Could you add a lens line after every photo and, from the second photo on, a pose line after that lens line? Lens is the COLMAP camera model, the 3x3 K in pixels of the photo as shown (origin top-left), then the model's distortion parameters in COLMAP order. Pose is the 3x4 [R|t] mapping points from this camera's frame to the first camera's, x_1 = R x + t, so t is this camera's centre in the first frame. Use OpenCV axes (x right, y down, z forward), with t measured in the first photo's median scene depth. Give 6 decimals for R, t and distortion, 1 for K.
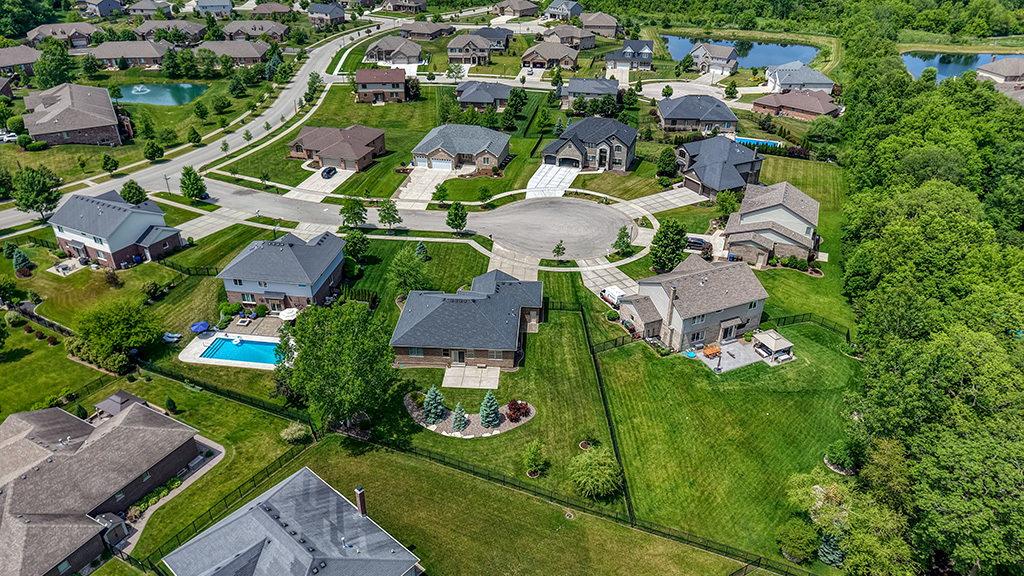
lens RADIAL K [[677.4, 0, 512.0], [0, 677.4, 288.0], [0, 0, 1]] dist [0.051217, -0.001009]
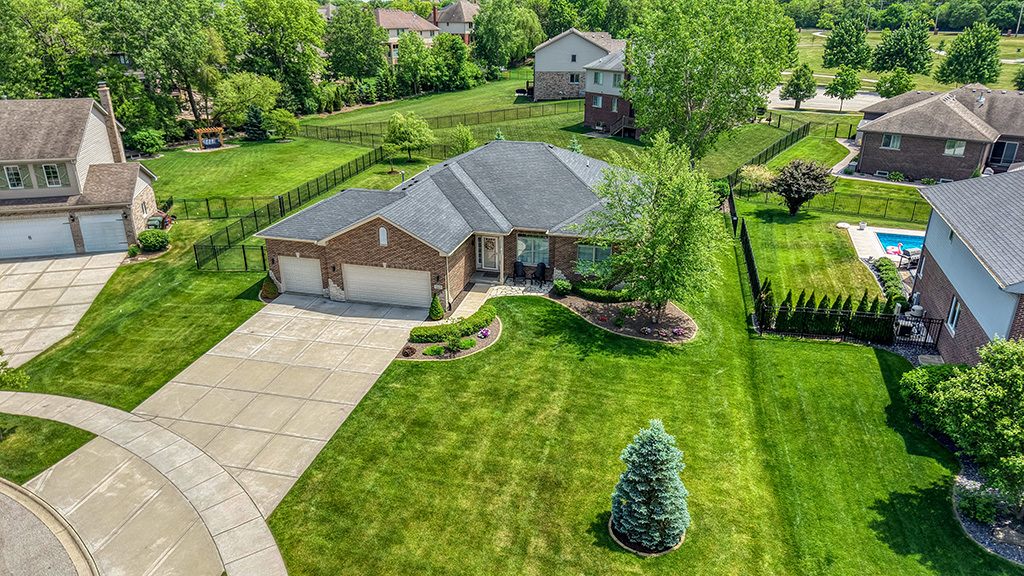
lens RADIAL K [[698.1, 0, 512.0], [0, 698.1, 288.0], [0, 0, 1]] dist [-0.000244, -0.001201]
pose [[-0.985889, -0.071214, 0.151494, -0.141060], [0.076121, 0.615292, 0.784615, -0.263231], [-0.149089, 0.785076, -0.601189, 1.249810]]
